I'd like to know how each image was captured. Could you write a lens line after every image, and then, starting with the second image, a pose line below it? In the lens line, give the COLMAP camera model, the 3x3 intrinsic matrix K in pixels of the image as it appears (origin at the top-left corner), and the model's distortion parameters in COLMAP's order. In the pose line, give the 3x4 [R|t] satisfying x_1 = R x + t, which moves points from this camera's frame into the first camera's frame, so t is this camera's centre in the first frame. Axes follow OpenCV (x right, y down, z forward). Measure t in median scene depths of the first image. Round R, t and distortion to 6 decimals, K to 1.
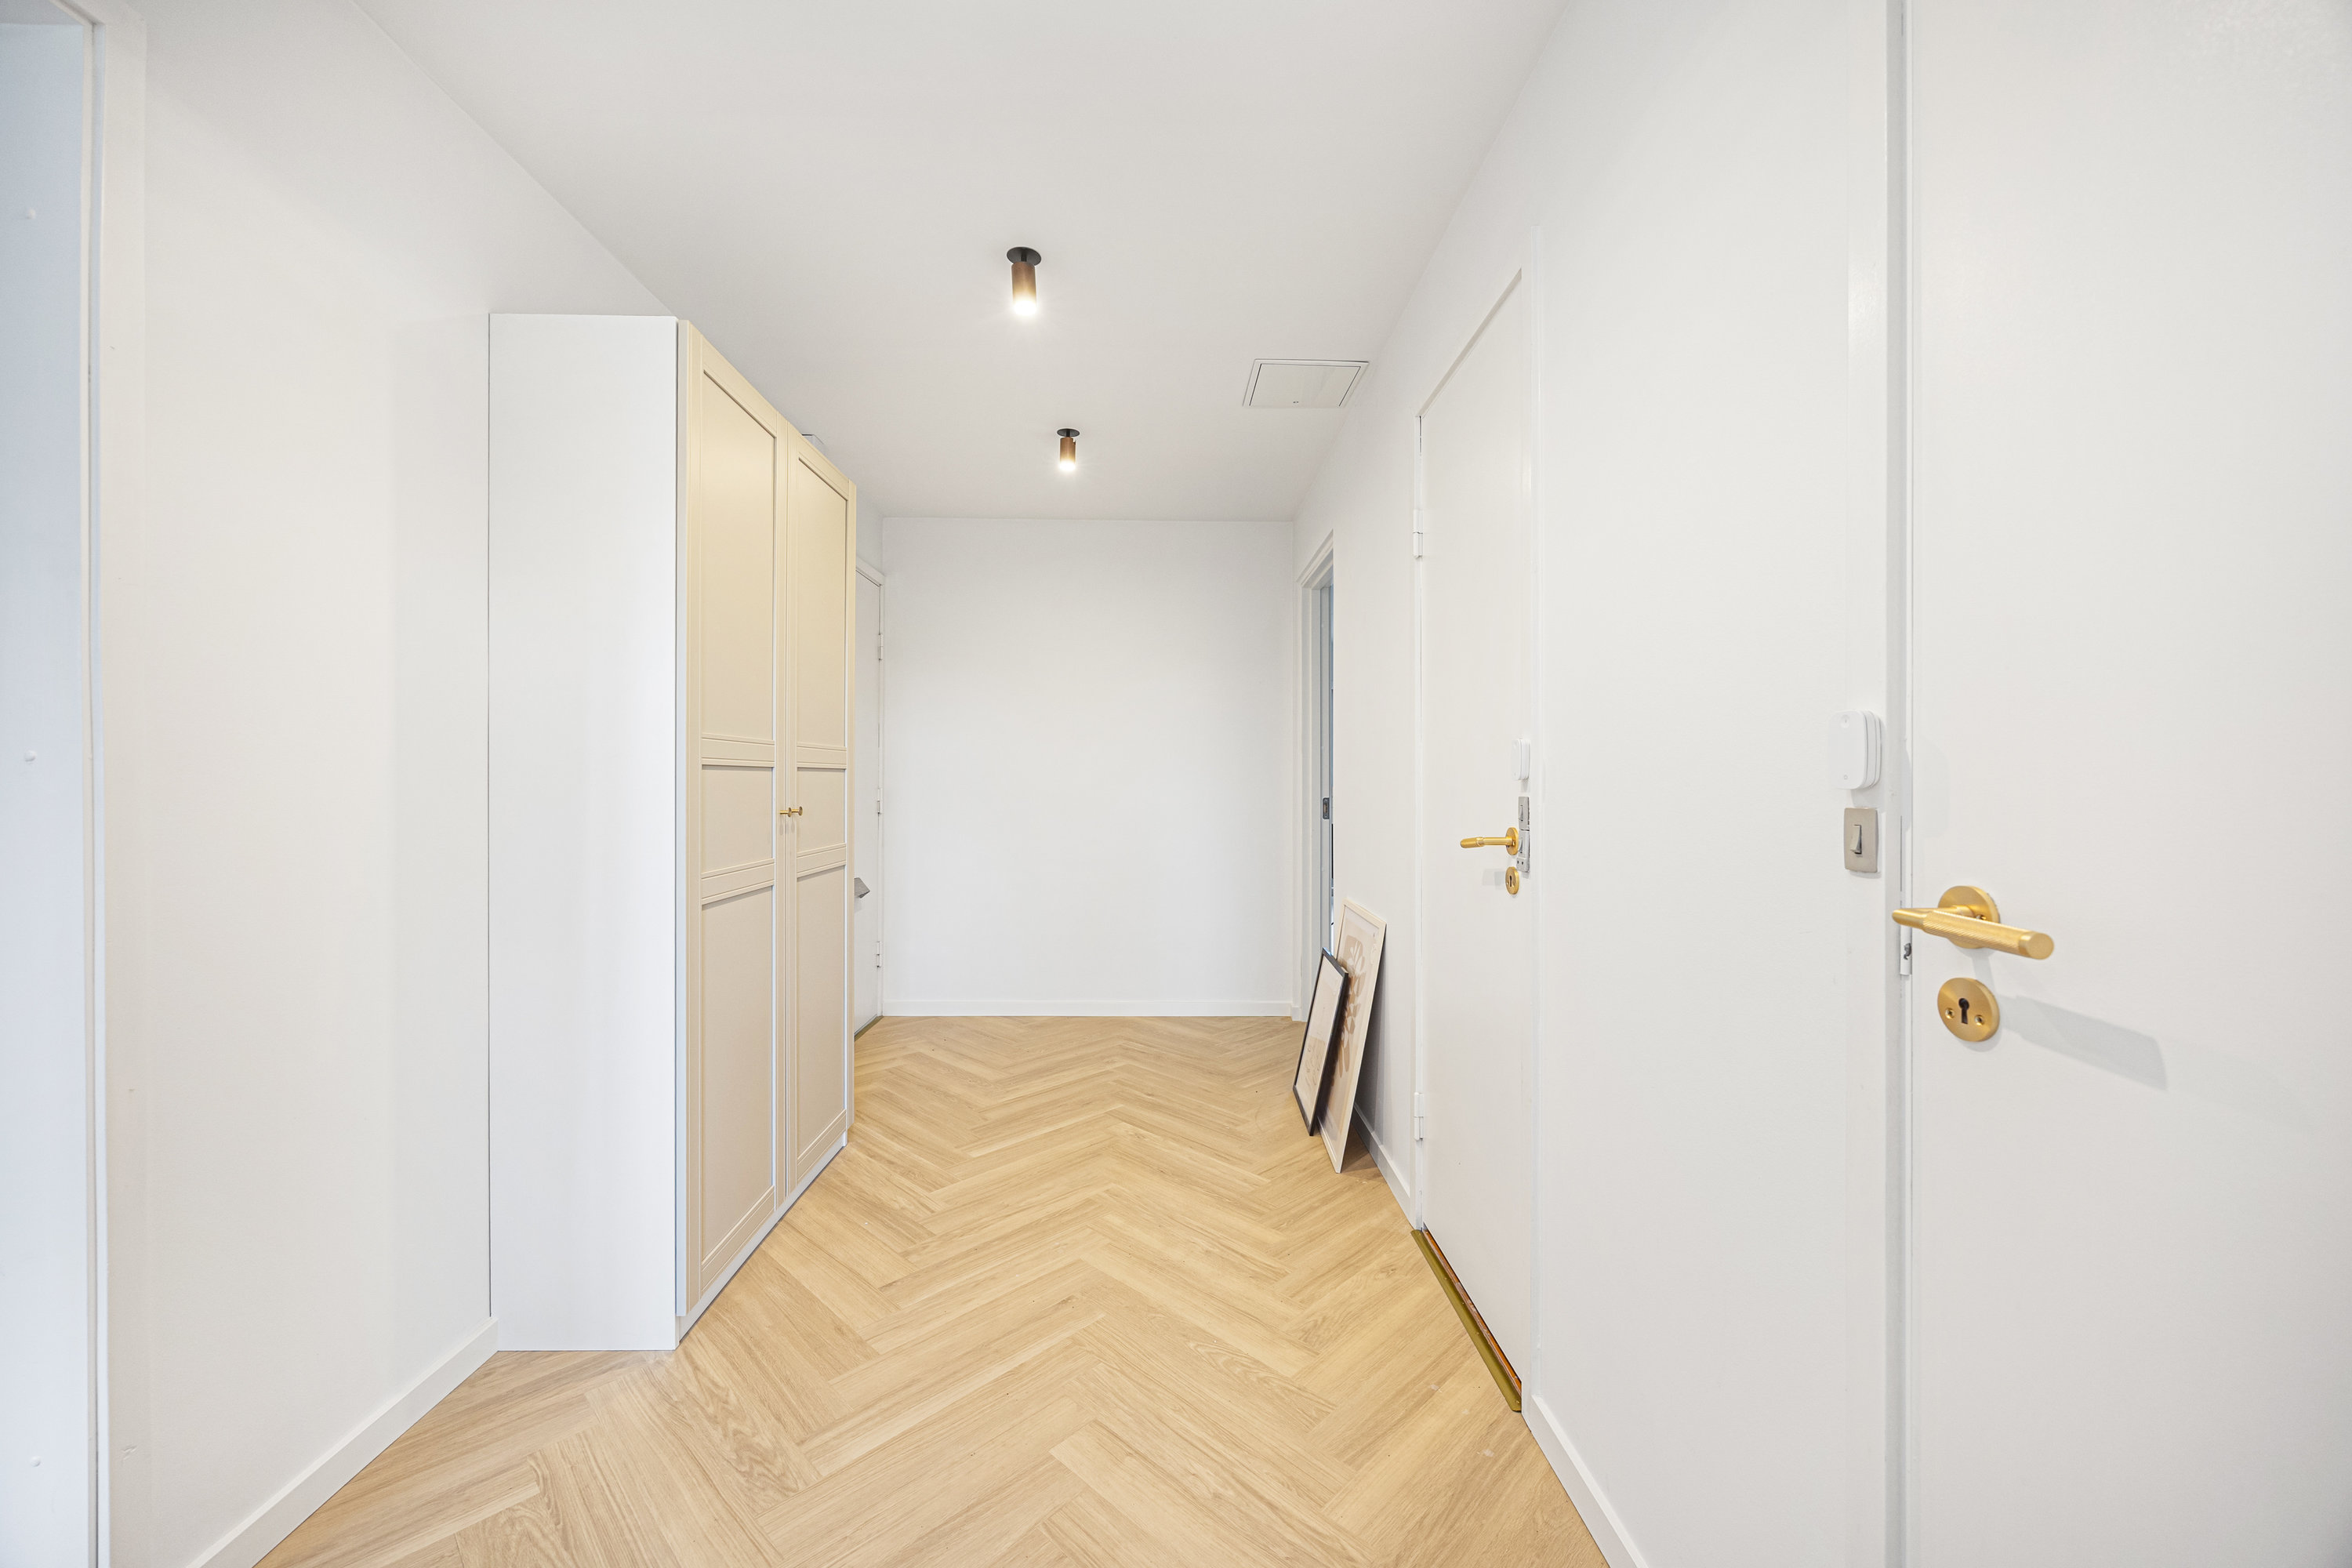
lens RADIAL K [[975.2, 0, 1176.0], [0, 975.2, 784.0], [0, 0, 1]] dist [-0.002589, -0.000347]
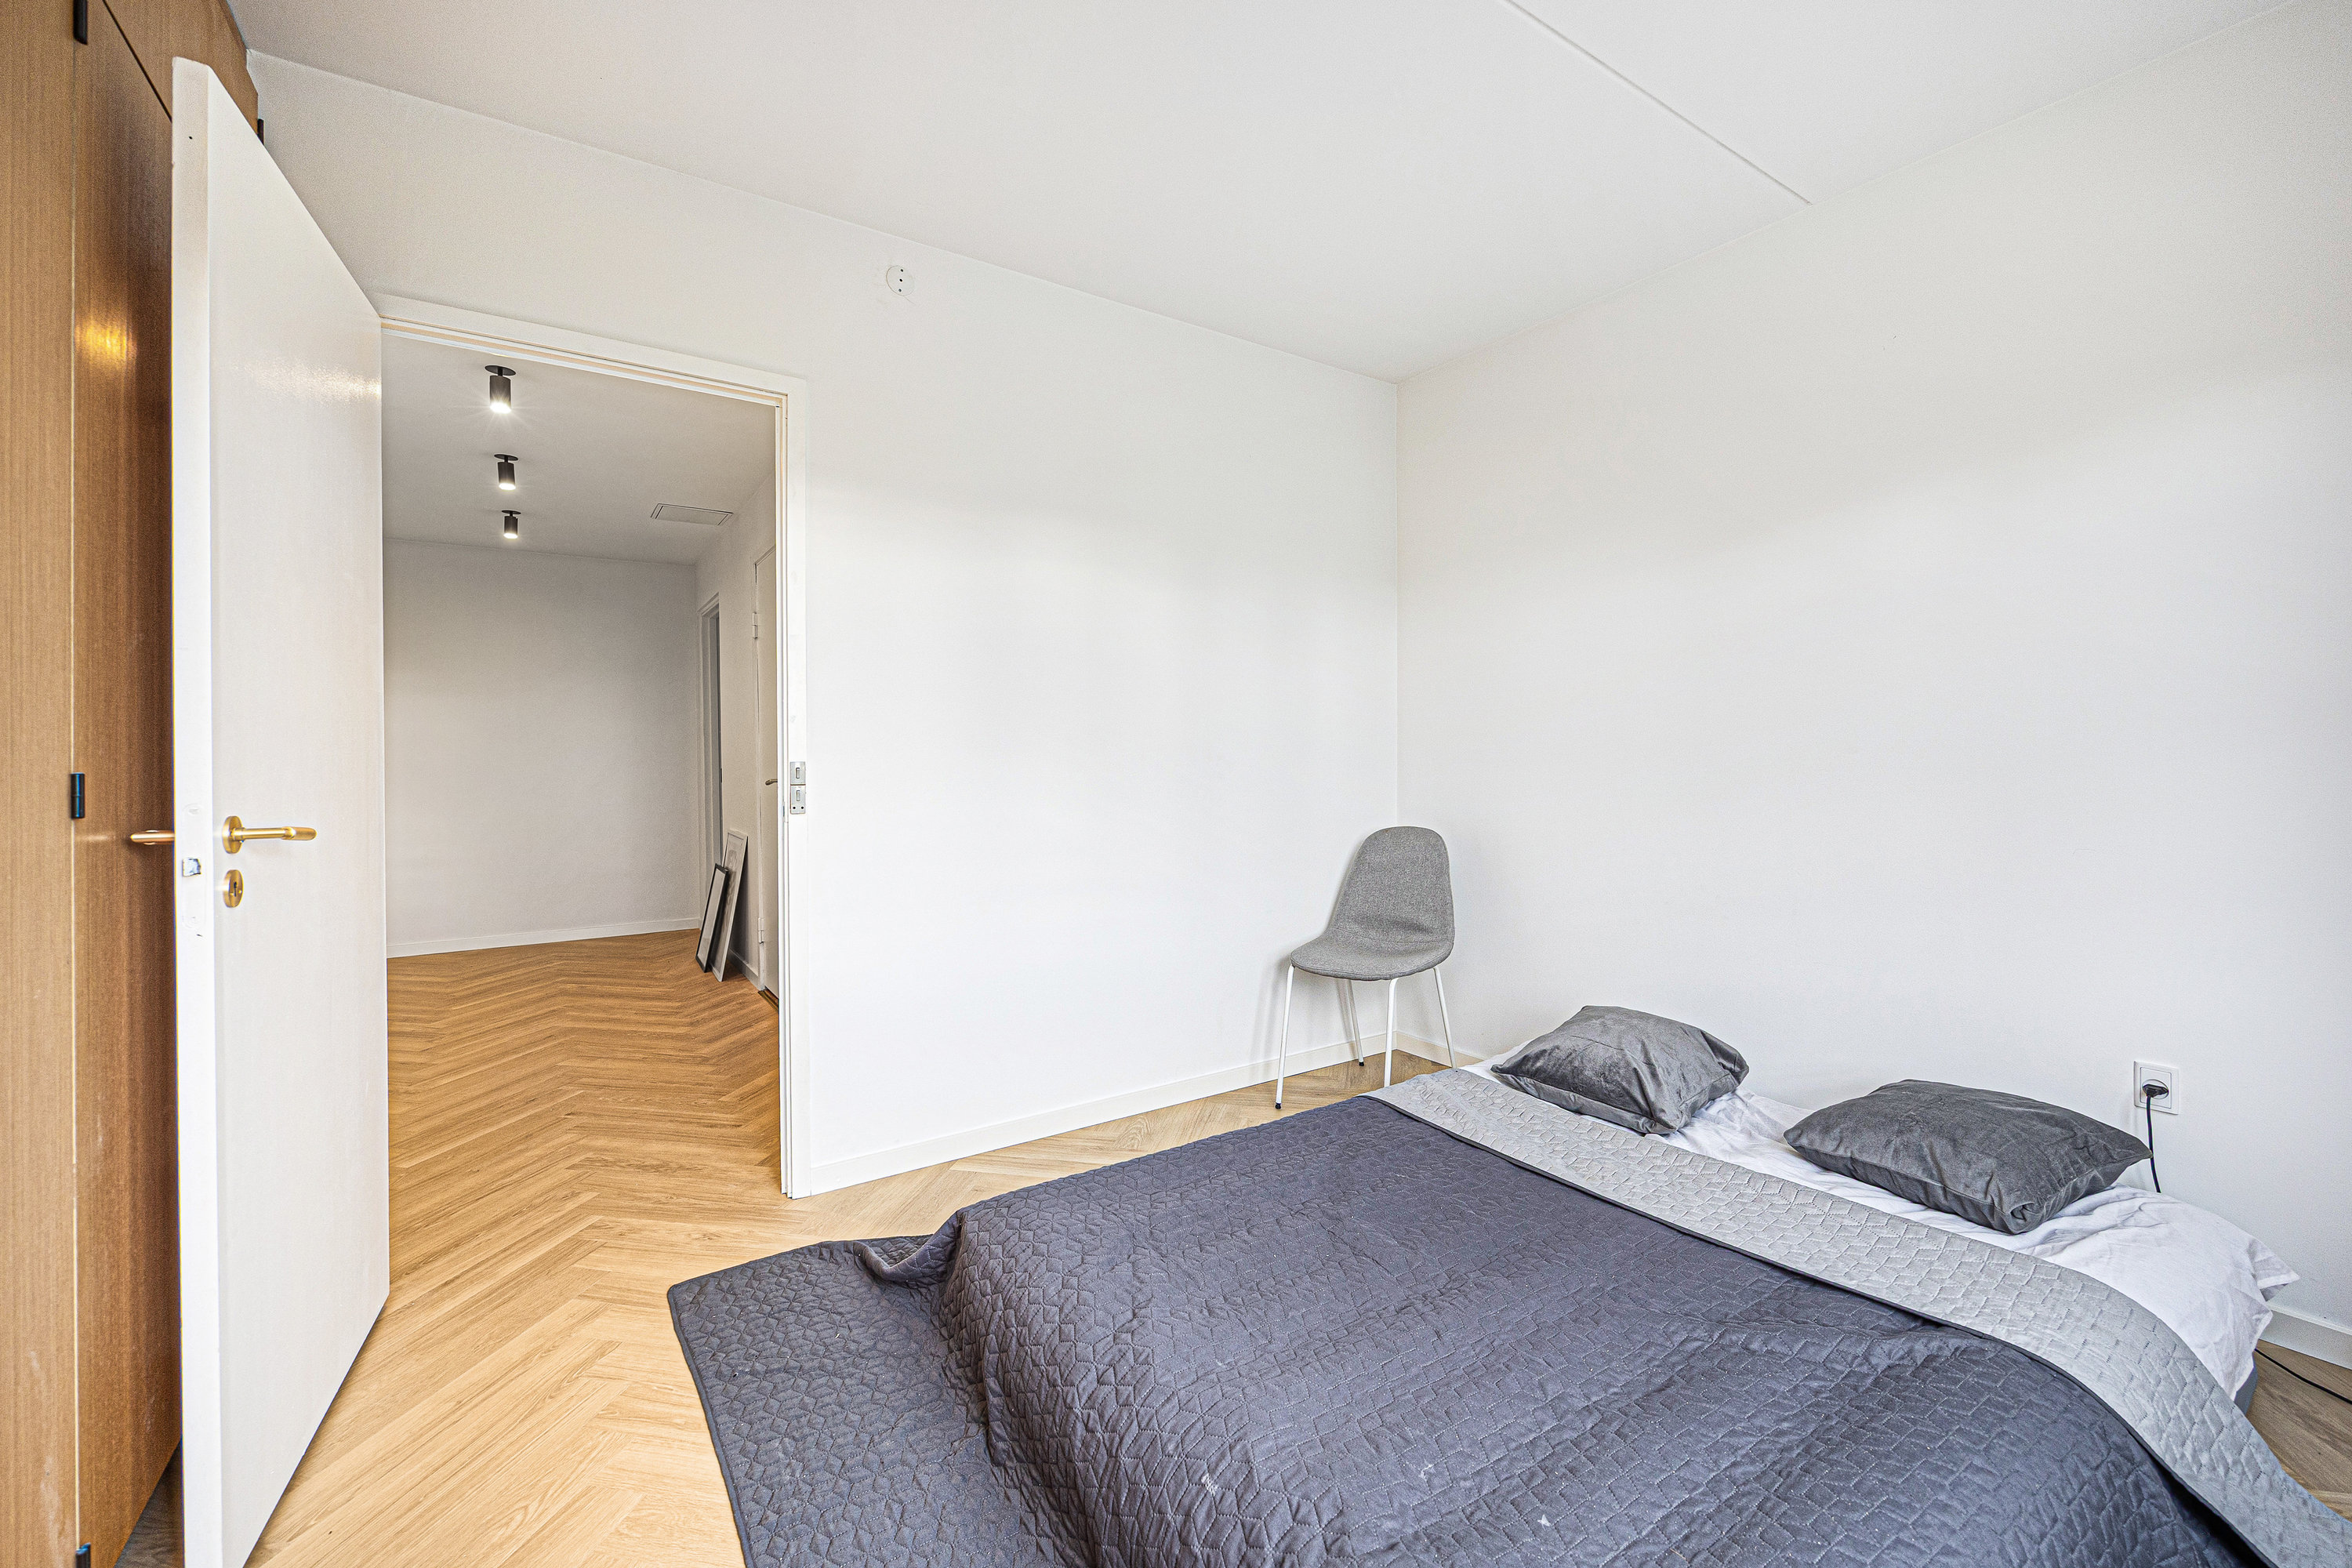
lens RADIAL K [[959.4, 0, 1168.8], [0, 959.4, 754.2], [0, 0, 1]] dist [-0.001814, -0.000138]
pose [[0.850767, -0.015403, 0.525318, -0.050105], [0.016401, 0.999862, 0.002756, 0.004015], [-0.525288, 0.006271, 0.850902, -1.001787]]
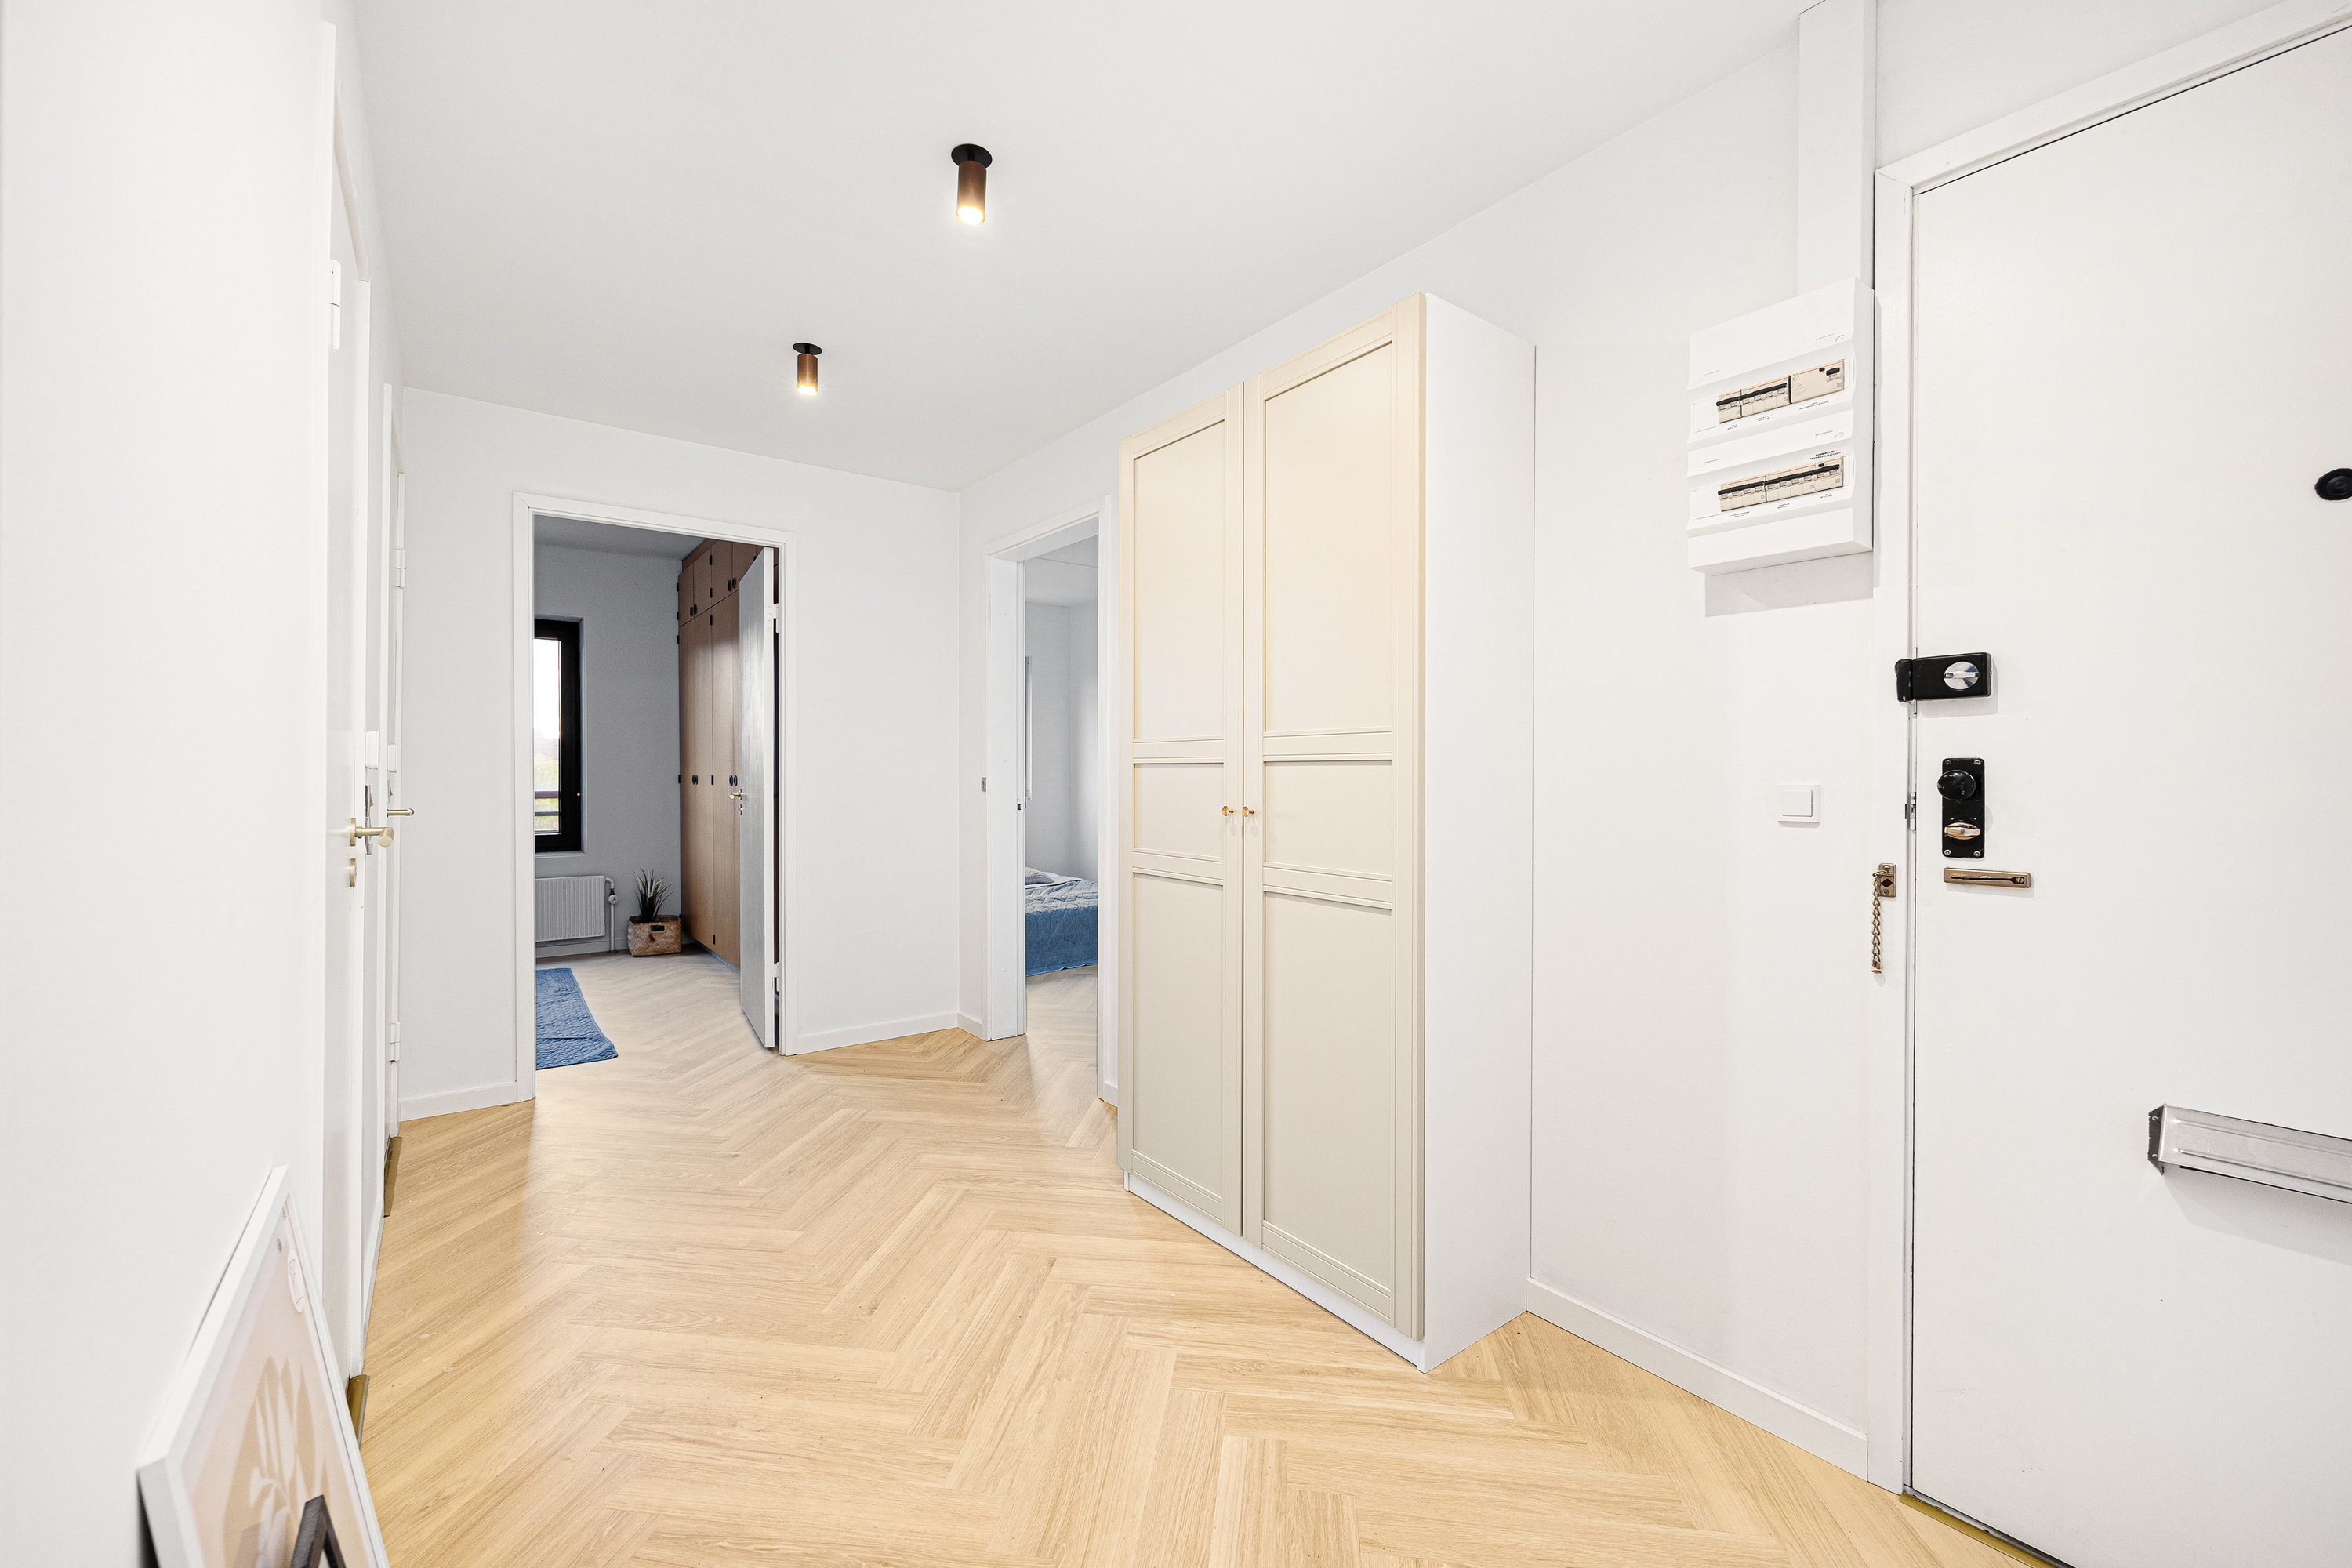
lens RADIAL K [[975.2, 0, 1176.0], [0, 975.2, 784.0], [0, 0, 1]] dist [-0.002589, -0.000347]
pose [[-0.820688, -0.002112, -0.571372, 0.169077], [-0.009800, 0.999898, 0.010379, -0.006280], [0.571292, 0.014117, -0.820625, 1.700224]]
